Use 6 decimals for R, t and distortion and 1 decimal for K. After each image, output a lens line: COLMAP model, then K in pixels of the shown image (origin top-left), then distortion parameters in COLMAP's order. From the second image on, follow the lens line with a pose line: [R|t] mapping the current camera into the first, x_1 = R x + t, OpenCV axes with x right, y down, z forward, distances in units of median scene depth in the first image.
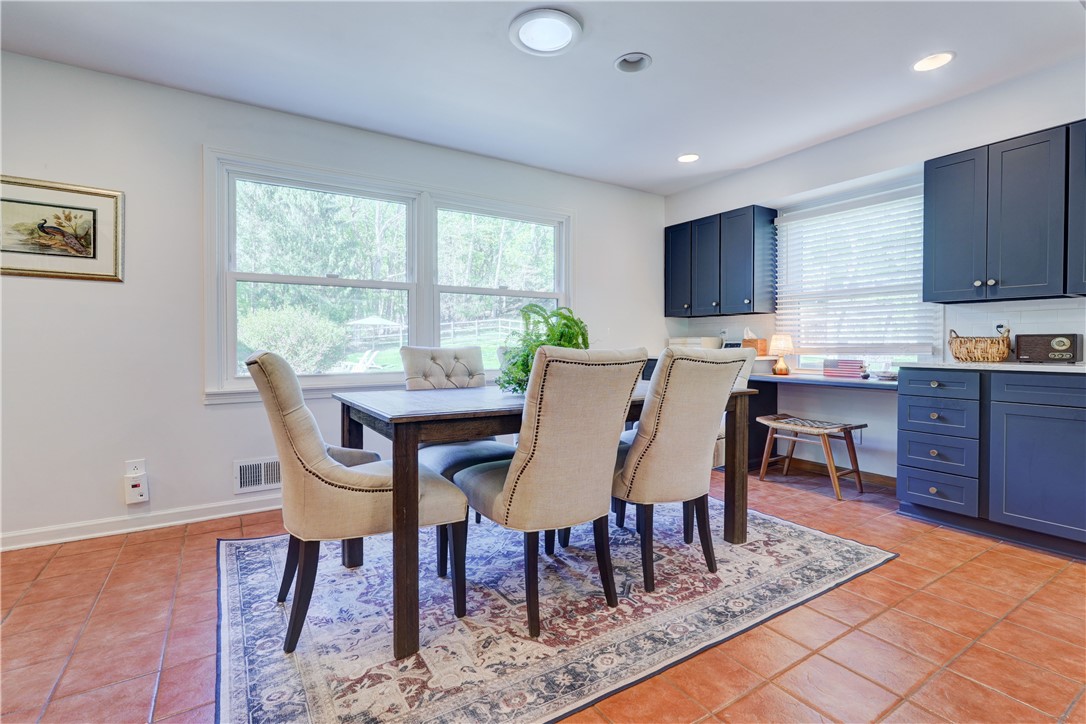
lens RADIAL K [[496.6, 0, 540.4], [0, 496.6, 350.3], [0, 0, 1]] dist [-0.001234, 0.000237]
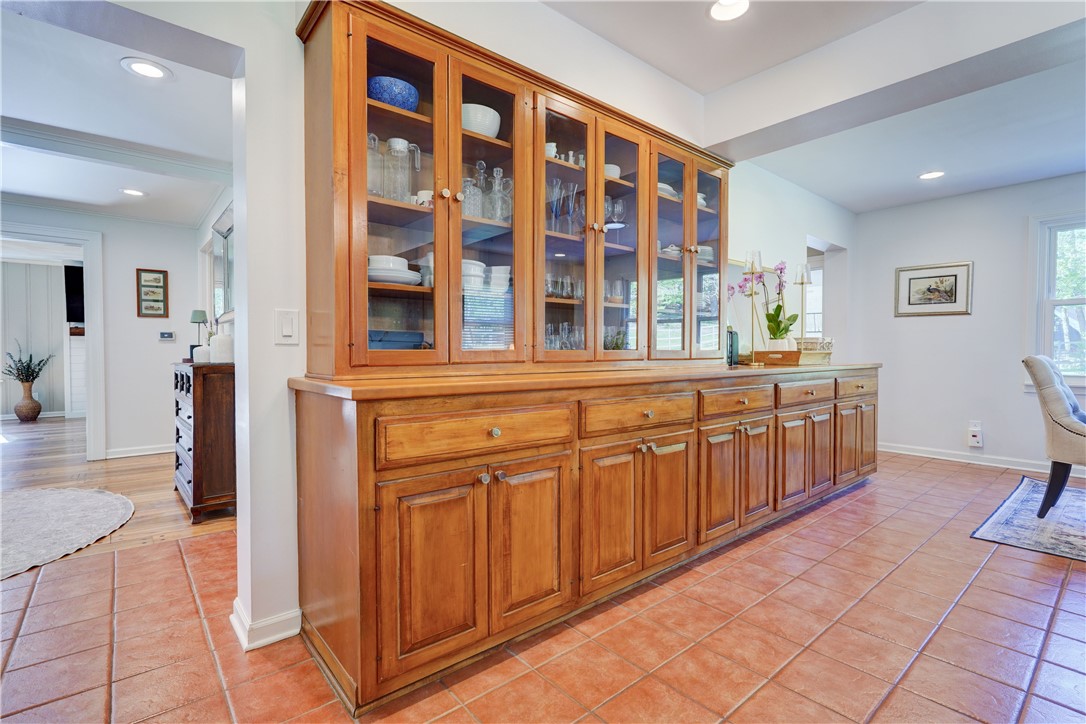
lens RADIAL K [[497.5, 0, 543.0], [0, 497.5, 362.0], [0, 0, 1]] dist [-0.000592, -0.000328]
pose [[0.119039, 0.022086, -0.992644, 0.670416], [-0.010796, 0.999722, 0.020949, 0.003758], [0.992831, 0.008223, 0.119245, -0.647933]]
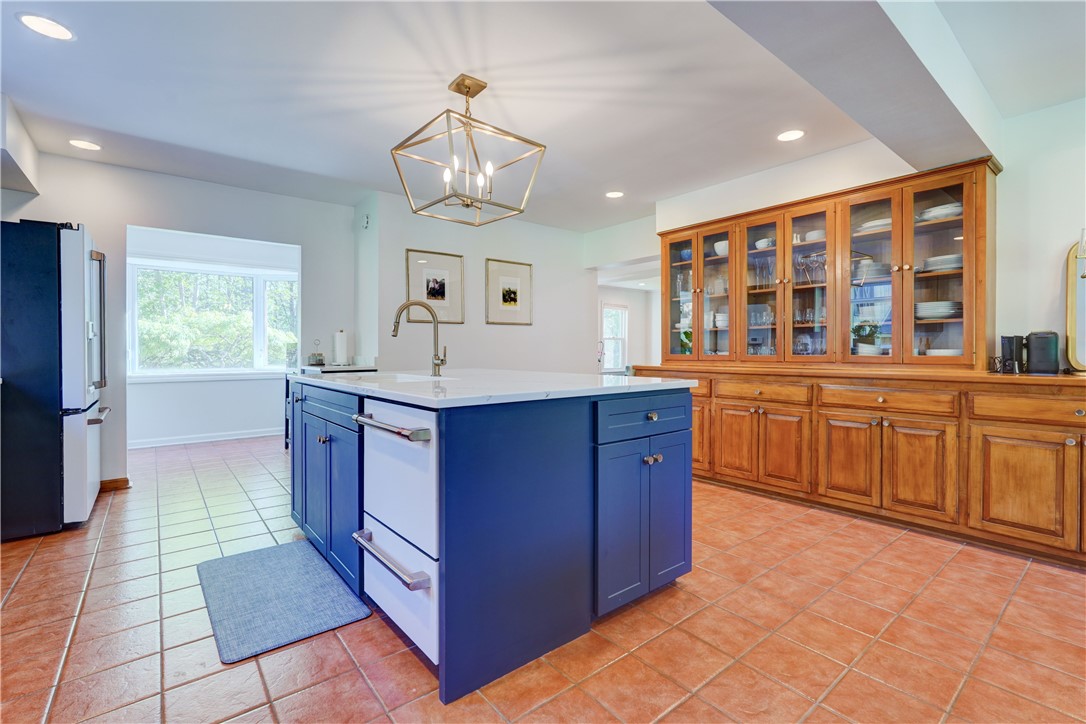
lens RADIAL K [[494.6, 0, 544.3], [0, 494.6, 360.4], [0, 0, 1]] dist [-0.016037, 0.010434]
pose [[-0.994612, 0.001200, -0.103658, 0.639721], [-0.001934, 0.999544, 0.030123, -0.024153], [0.103647, 0.030161, -0.994157, 0.814616]]
